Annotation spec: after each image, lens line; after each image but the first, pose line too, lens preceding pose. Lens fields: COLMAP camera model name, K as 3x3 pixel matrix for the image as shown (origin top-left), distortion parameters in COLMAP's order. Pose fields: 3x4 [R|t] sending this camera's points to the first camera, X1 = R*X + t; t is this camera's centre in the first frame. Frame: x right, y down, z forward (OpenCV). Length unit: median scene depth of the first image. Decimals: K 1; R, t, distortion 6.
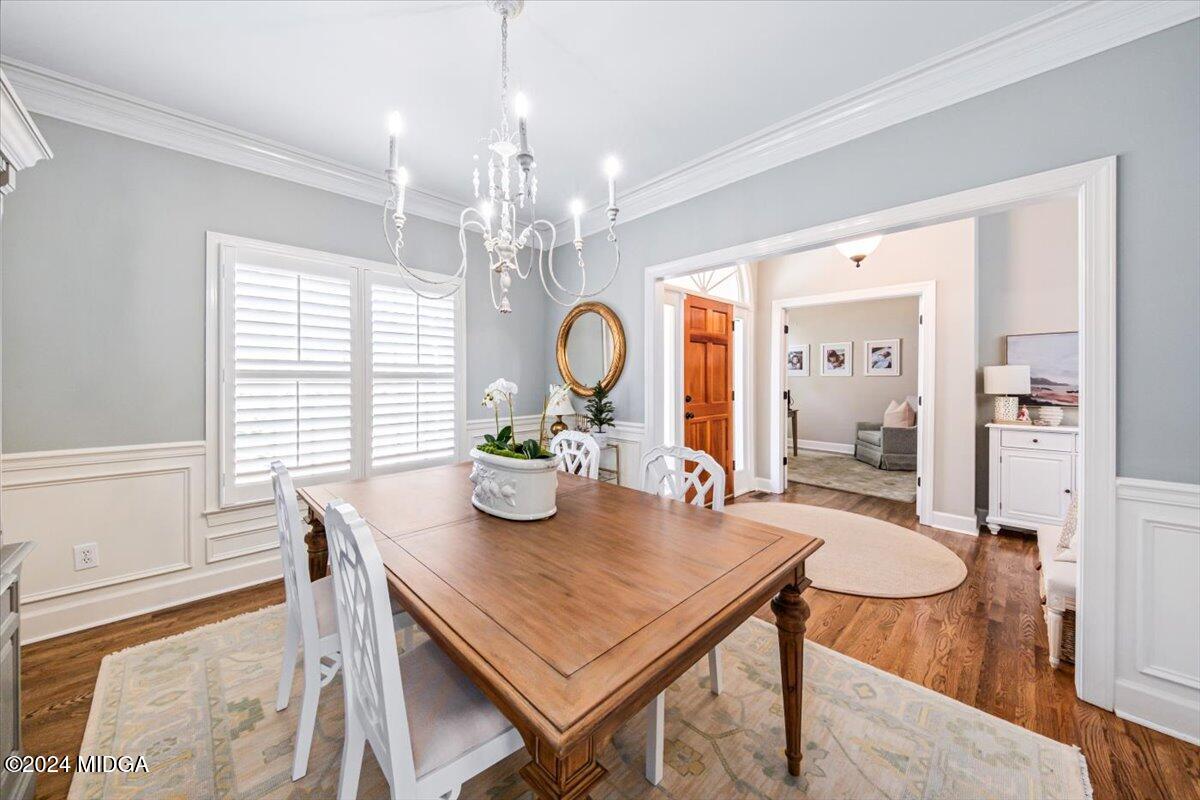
lens RADIAL K [[402.0, 0, 605.5], [0, 402.0, 379.7], [0, 0, 1]] dist [-0.012957, -0.001790]
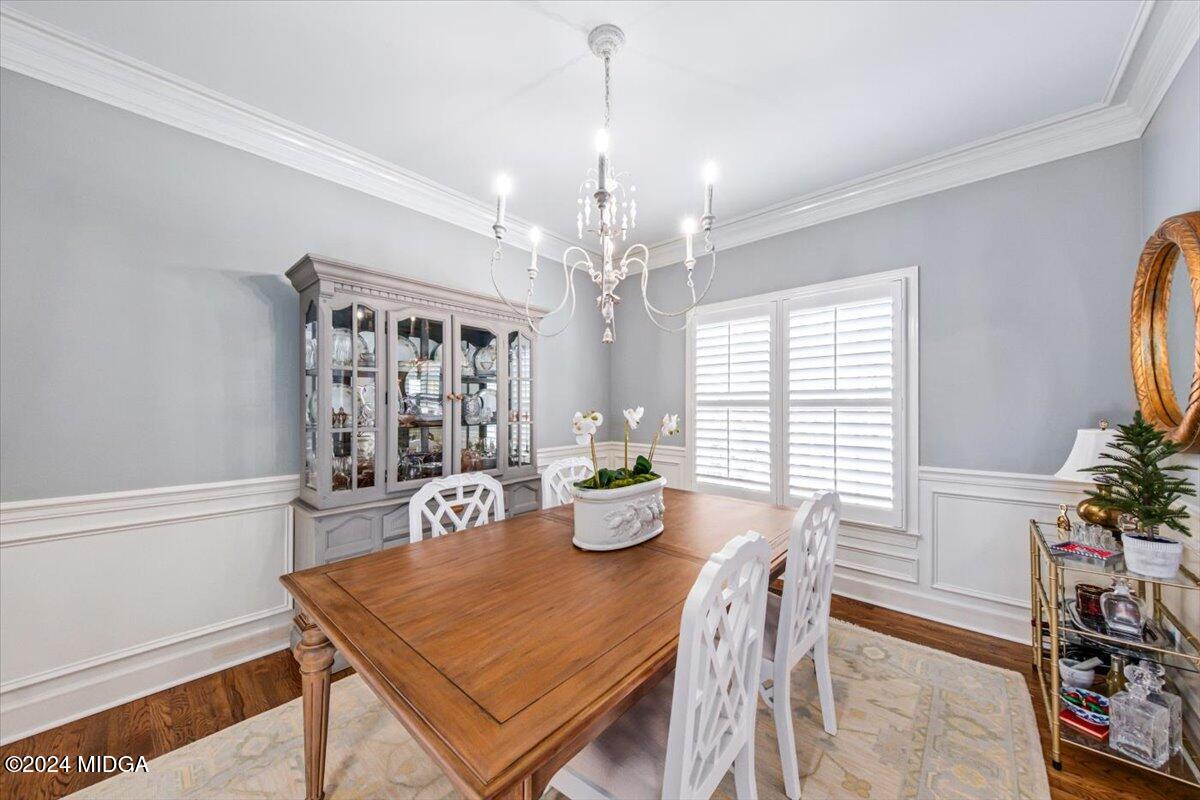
lens RADIAL K [[402.0, 0, 595.8], [0, 402.0, 413.1], [0, 0, 1]] dist [-0.012957, -0.001790]
pose [[0.052349, 0.018282, -0.998462, 0.405195], [-0.000461, 0.999833, 0.018283, -0.004773], [0.998629, -0.000496, 0.052348, 0.485590]]
